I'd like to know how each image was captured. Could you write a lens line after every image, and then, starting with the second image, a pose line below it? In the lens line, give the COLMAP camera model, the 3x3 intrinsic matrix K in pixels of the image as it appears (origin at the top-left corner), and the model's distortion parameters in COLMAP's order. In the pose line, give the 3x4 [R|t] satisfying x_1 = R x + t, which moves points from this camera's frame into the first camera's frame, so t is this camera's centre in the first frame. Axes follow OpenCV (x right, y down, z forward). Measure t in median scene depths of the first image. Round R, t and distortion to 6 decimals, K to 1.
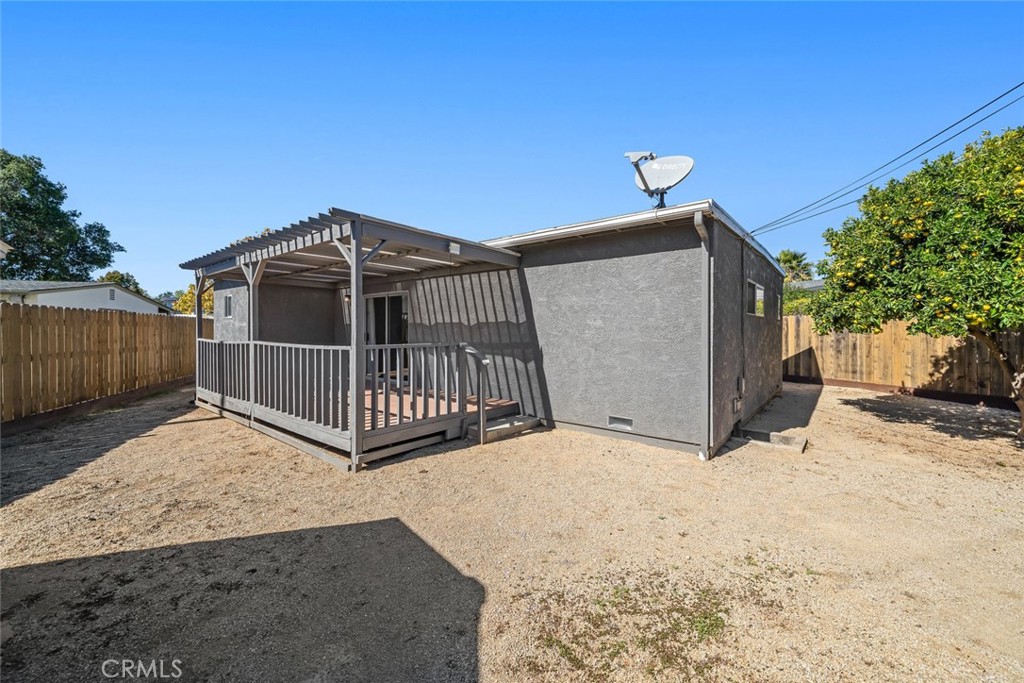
lens RADIAL K [[411.8, 0, 512.0], [0, 411.8, 341.5], [0, 0, 1]] dist [-0.003635, -0.000411]
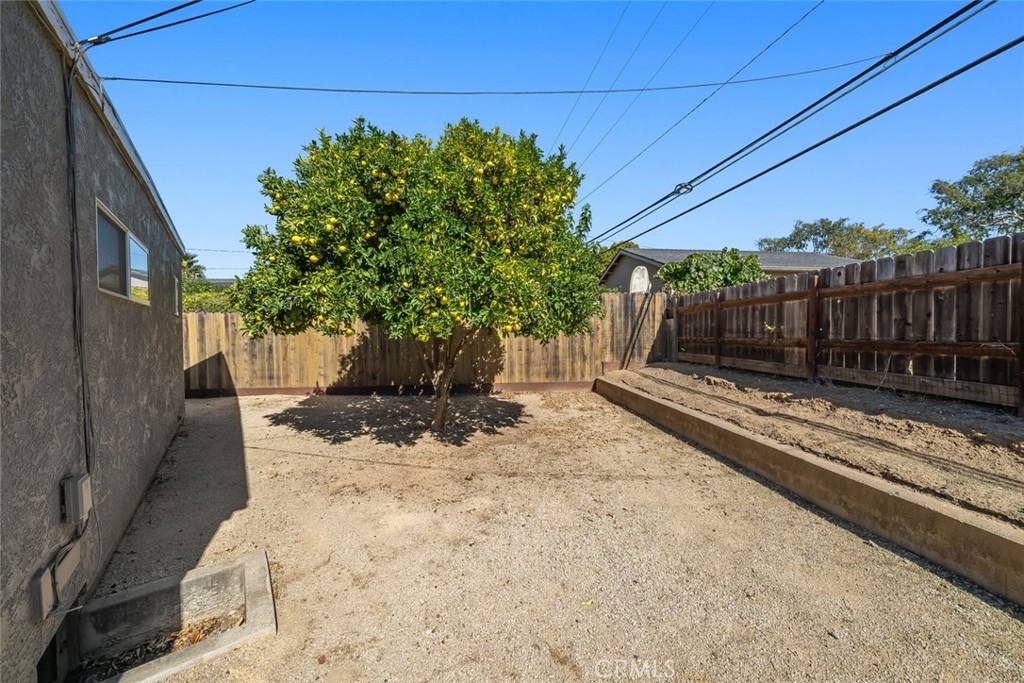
lens RADIAL K [[339.7, 0, 482.1], [0, 339.7, 335.9], [0, 0, 1]] dist [-0.001942, -0.000131]
pose [[0.243539, -0.016006, 0.969759, 0.257036], [0.029795, 0.999515, 0.009014, -0.011788], [-0.969433, 0.026699, 0.243898, 0.421658]]
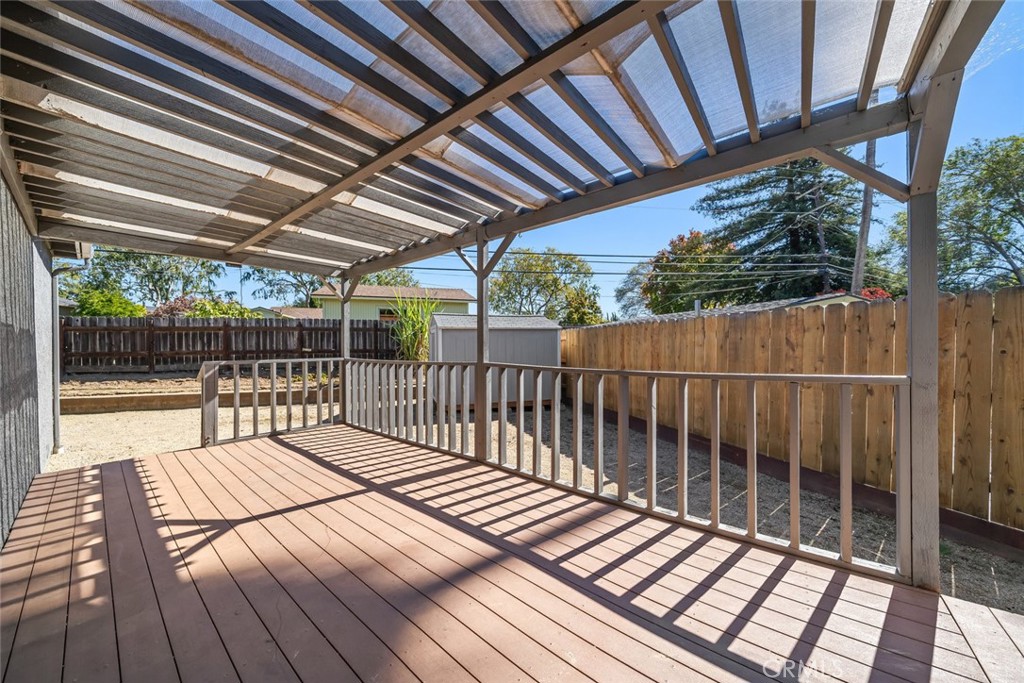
lens RADIAL K [[343.7, 0, 526.3], [0, 343.7, 347.3], [0, 0, 1]] dist [-0.001592, 0.000033]
pose [[-0.999397, 0.006299, -0.034147, -0.508870], [0.005075, 0.999346, 0.035801, -0.032918], [0.034350, 0.035607, -0.998775, 1.173982]]
